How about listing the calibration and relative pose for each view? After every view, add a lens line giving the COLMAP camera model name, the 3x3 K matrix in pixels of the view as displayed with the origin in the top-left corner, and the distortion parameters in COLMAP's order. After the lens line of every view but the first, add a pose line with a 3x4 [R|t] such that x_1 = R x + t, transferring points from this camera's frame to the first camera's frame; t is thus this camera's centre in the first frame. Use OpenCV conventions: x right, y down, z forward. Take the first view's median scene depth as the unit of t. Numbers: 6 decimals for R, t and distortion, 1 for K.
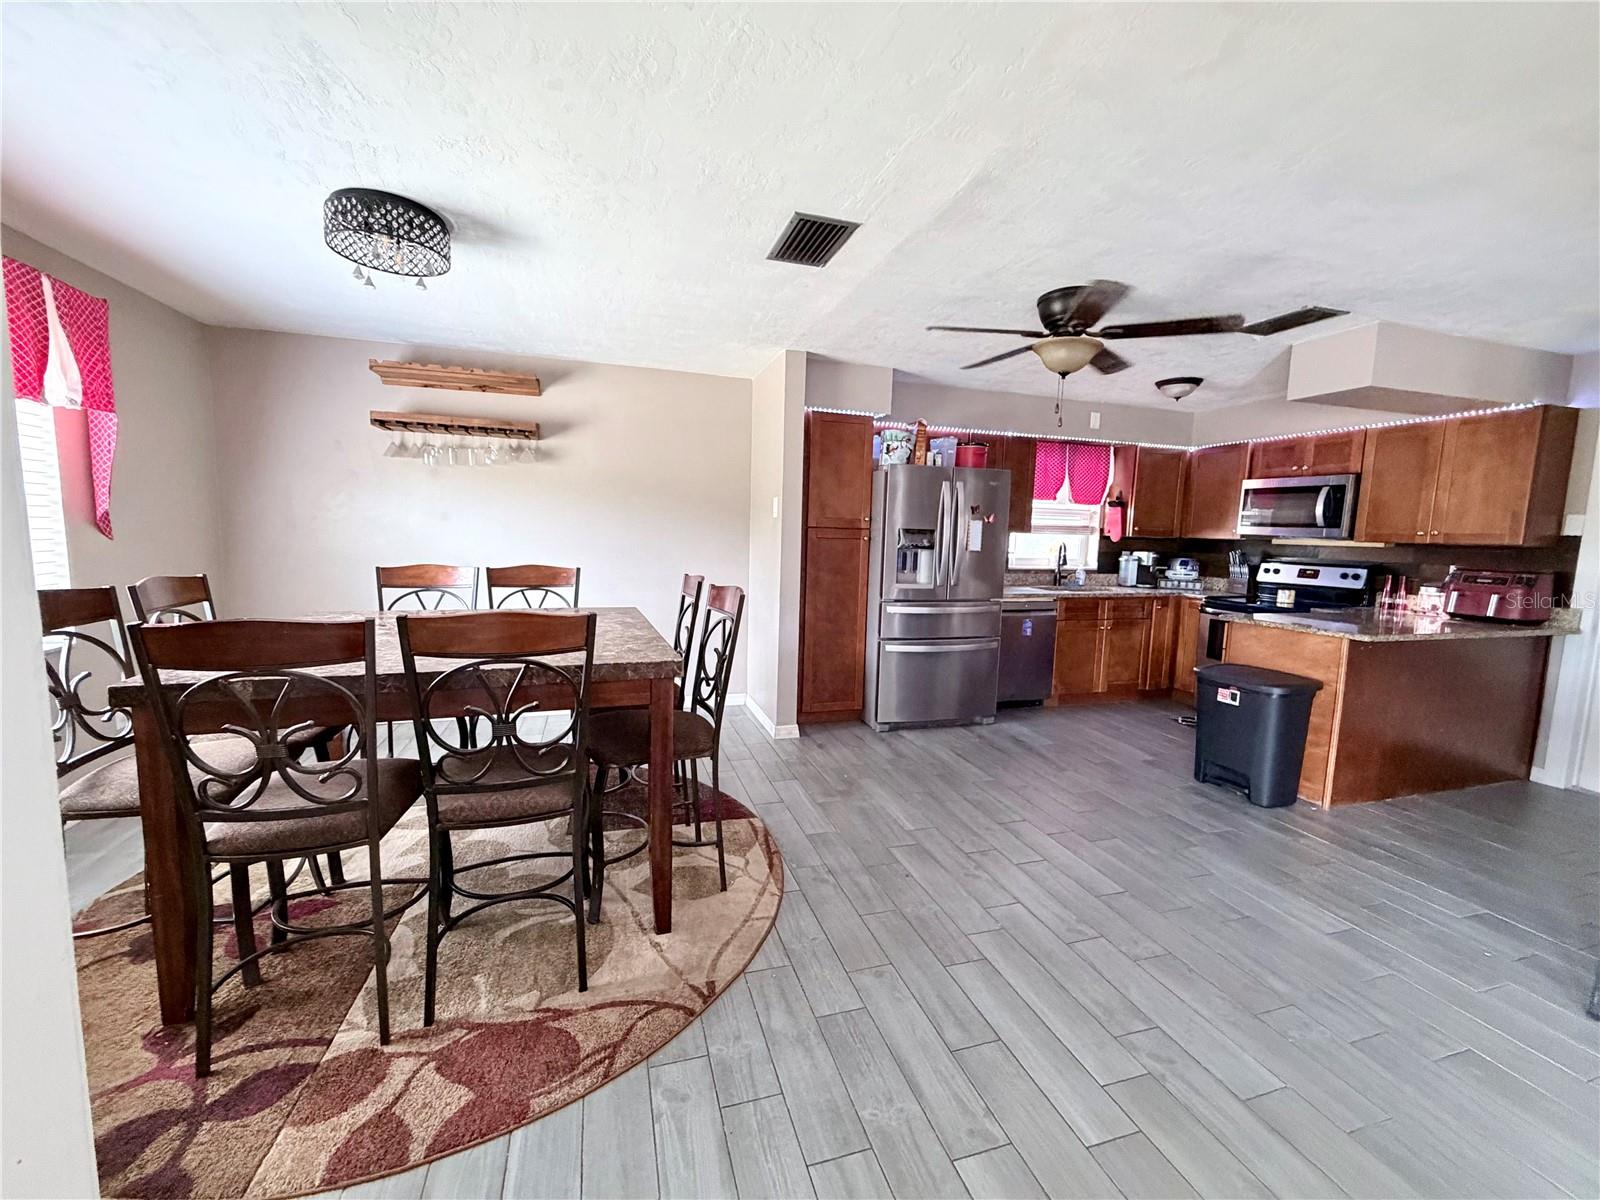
lens RADIAL K [[639.9, 0, 794.3], [0, 639.9, 600.6], [0, 0, 1]] dist [-0.000764, 0.000226]
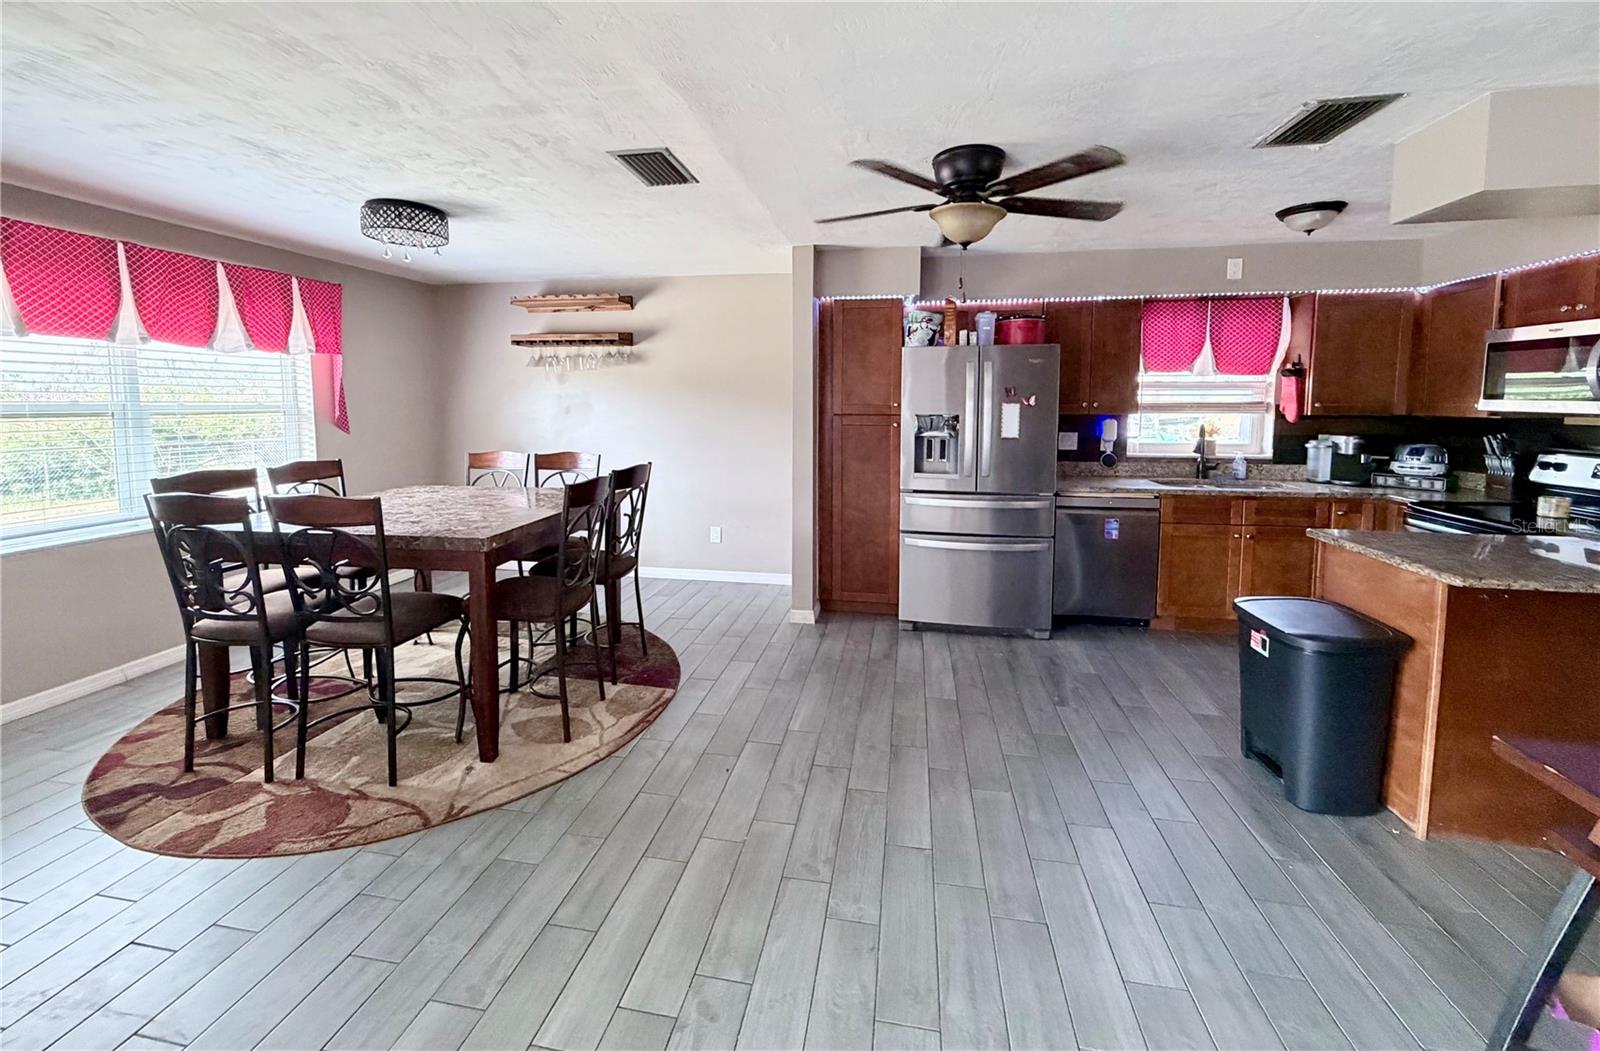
lens RADIAL K [[638.7, 0, 791.1], [0, 638.7, 451.3], [0, 0, 1]] dist [0.000633, -0.000180]
pose [[0.886744, 0.009866, -0.462156, 0.420454], [-0.027696, 0.999110, -0.031812, -0.022832], [0.461431, 0.041009, 0.886228, 0.081443]]
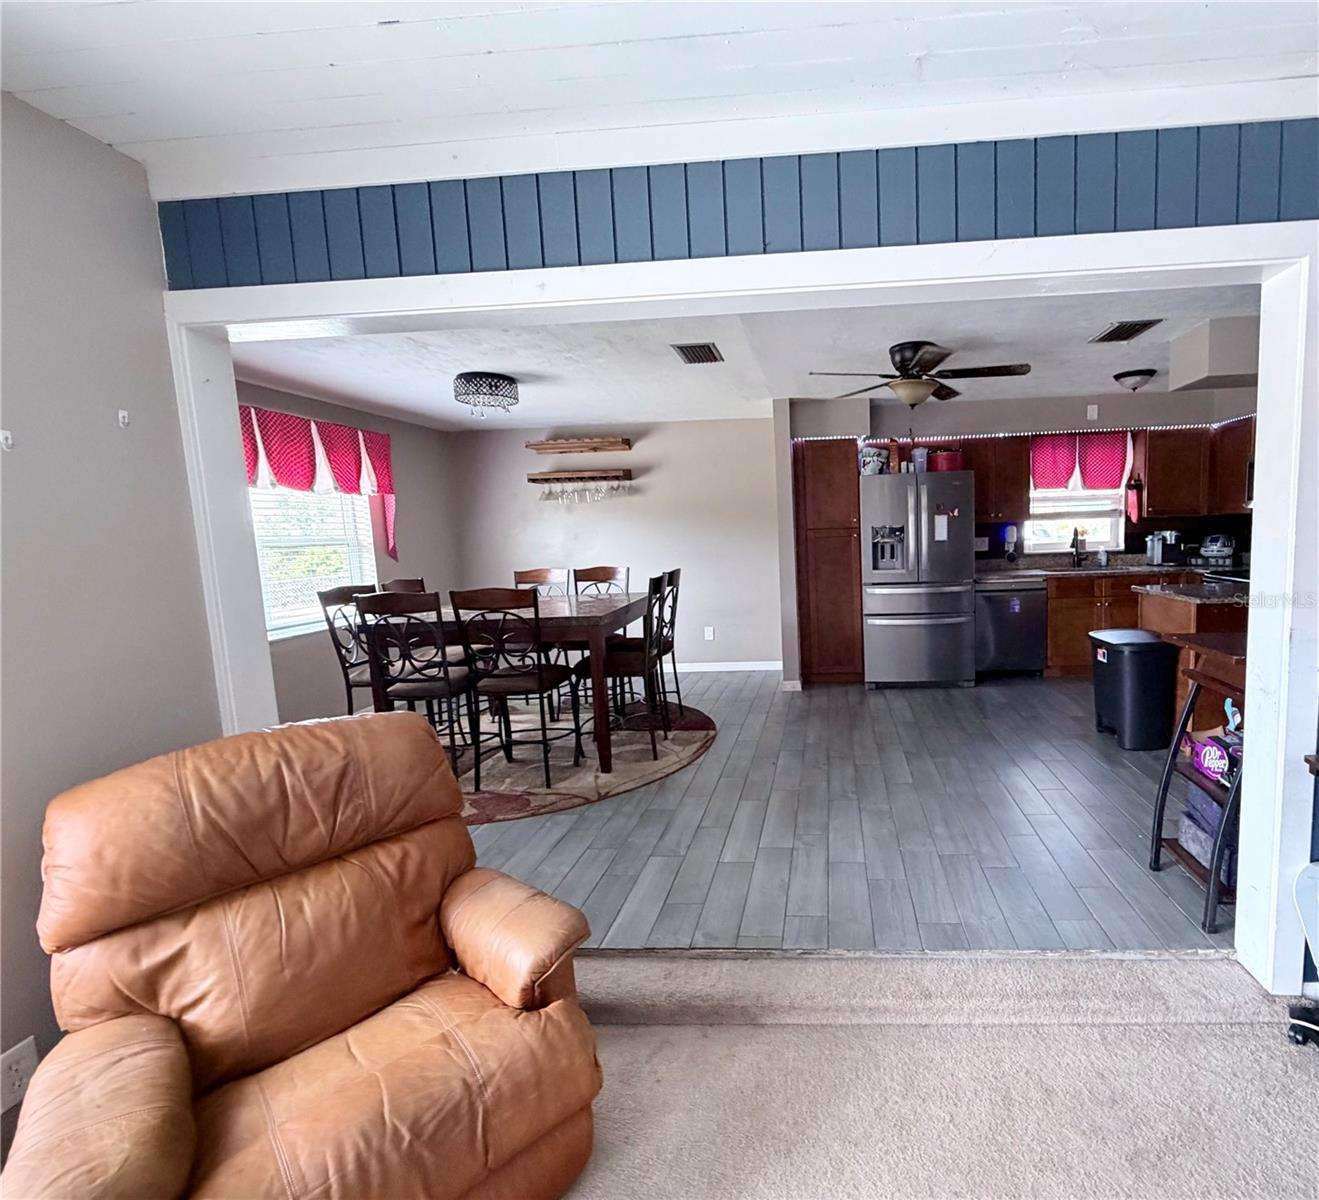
lens RADIAL K [[638.1, 0, 791.6], [0, 638.1, 599.3], [0, 0, 1]] dist [0.000808, 0.000326]
pose [[0.936477, -0.022754, -0.349990, 0.434551], [0.022624, 0.999734, -0.004460, 0.031548], [0.349999, -0.003741, 0.936743, -0.220715]]
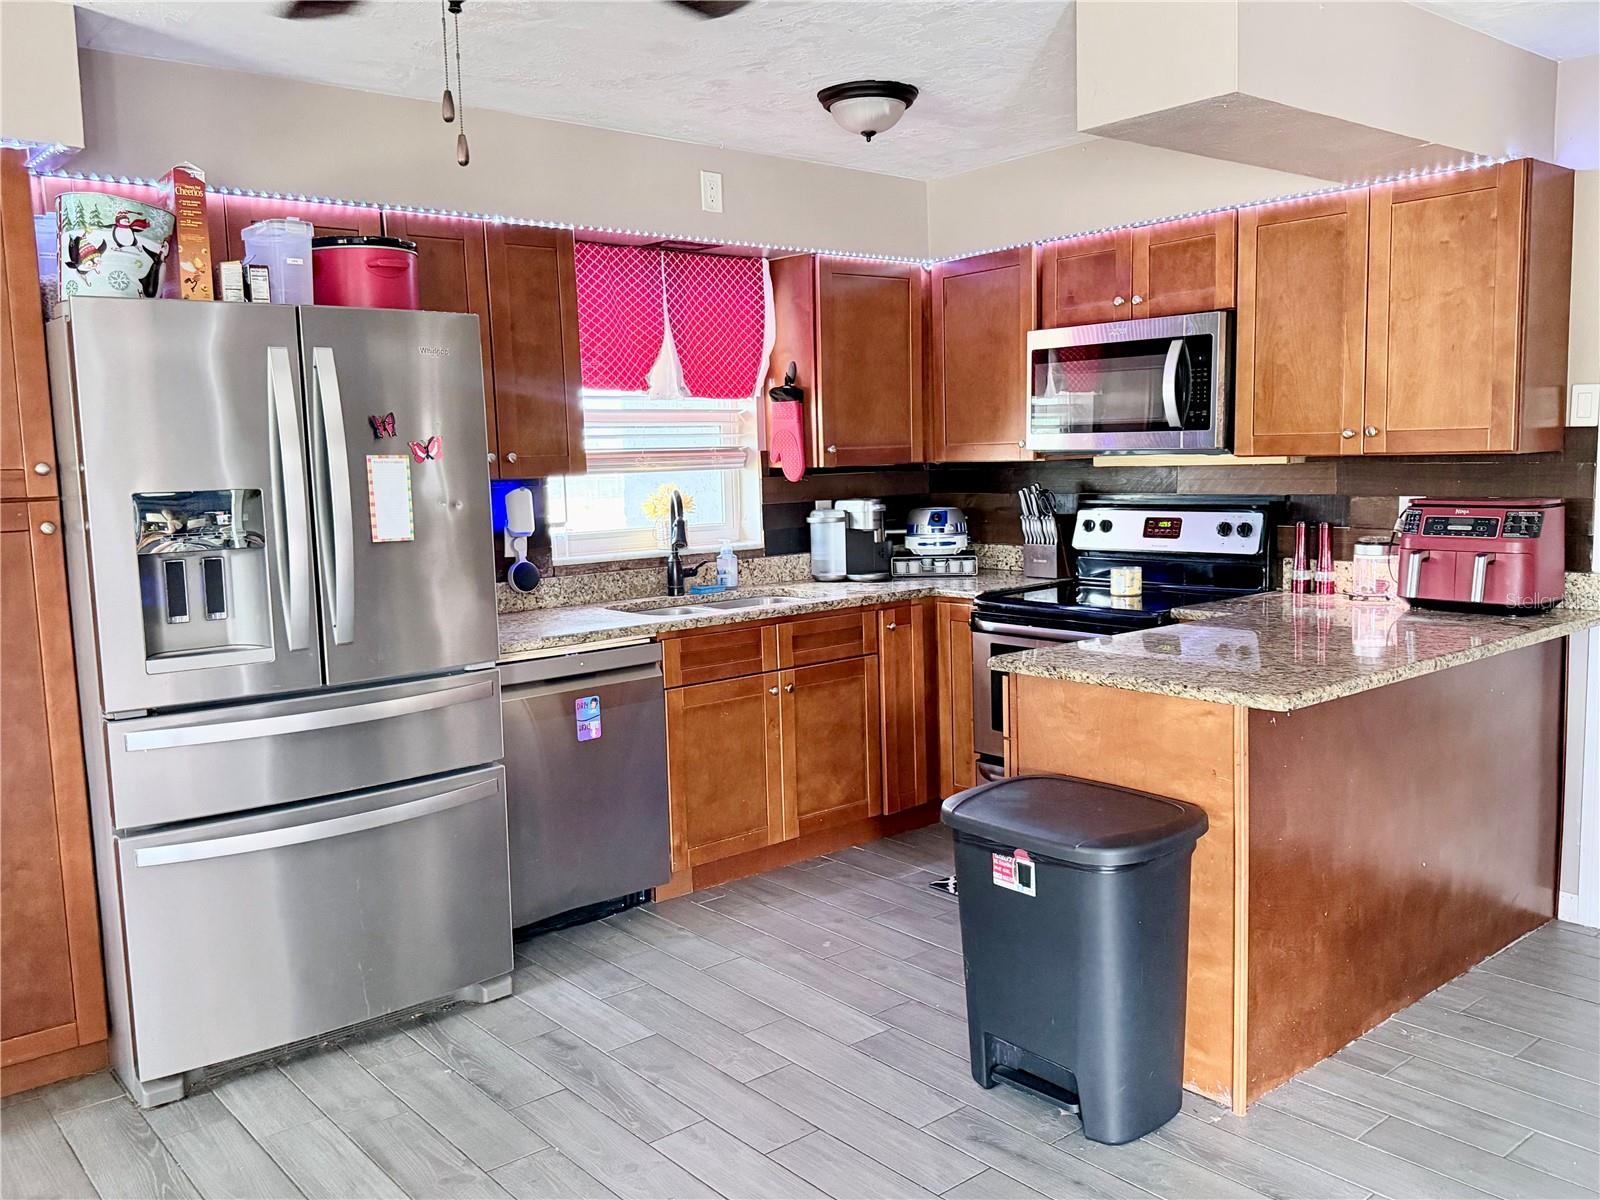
lens RADIAL K [[1307.2, 0, 801.0], [0, 1307.2, 607.5], [0, 0, 1]] dist [0.128031, -0.233645]
pose [[0.918405, -0.098452, 0.383196, 0.203390], [0.095212, 0.995078, 0.027462, -0.039432], [-0.384013, 0.011263, 0.923259, 0.231514]]
